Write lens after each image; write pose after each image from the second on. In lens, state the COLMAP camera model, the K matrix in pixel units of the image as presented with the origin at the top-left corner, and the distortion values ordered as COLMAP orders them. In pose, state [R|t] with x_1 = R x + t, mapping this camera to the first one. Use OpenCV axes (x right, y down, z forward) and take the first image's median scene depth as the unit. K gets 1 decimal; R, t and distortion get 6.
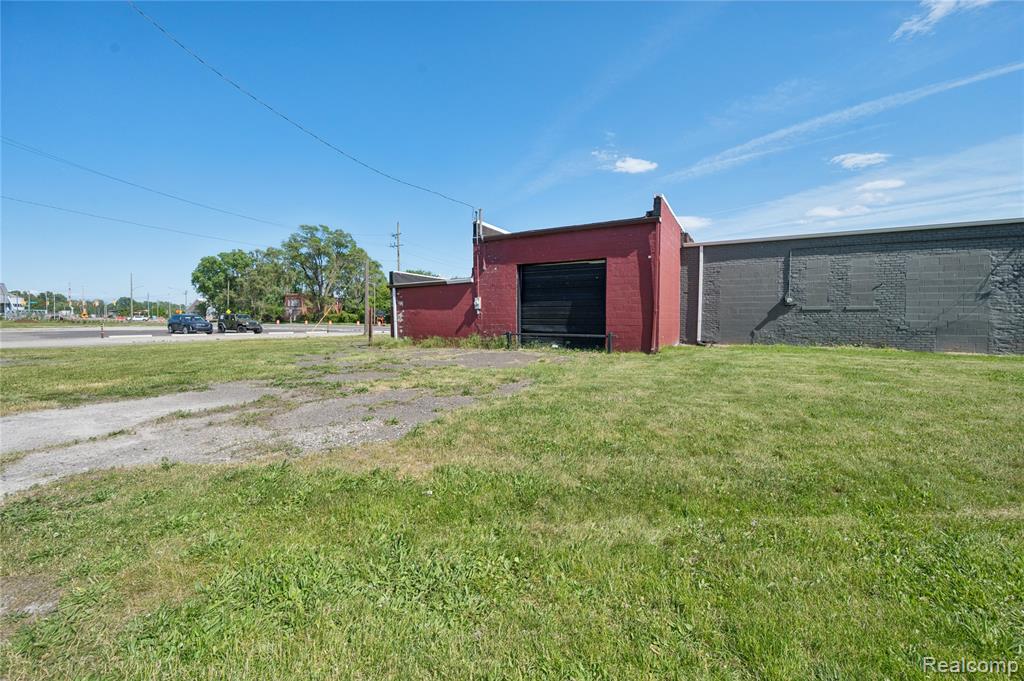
lens RADIAL K [[388.8, 0, 511.6], [0, 388.8, 323.9], [0, 0, 1]] dist [-0.000233, -0.000063]
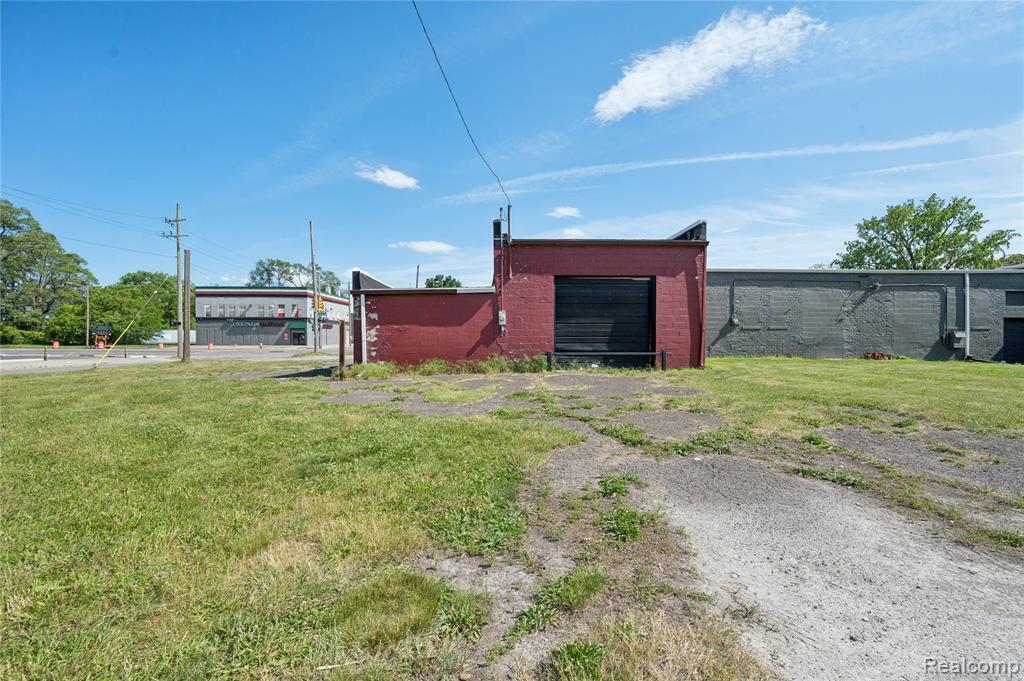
lens RADIAL K [[404.5, 0, 514.8], [0, 404.5, 342.4], [0, 0, 1]] dist [-0.000178, -0.000031]
pose [[0.861625, -0.010072, 0.507445, -0.526204], [0.009782, 0.999947, 0.003238, -0.003873], [-0.507450, 0.002174, 0.861678, 0.249379]]
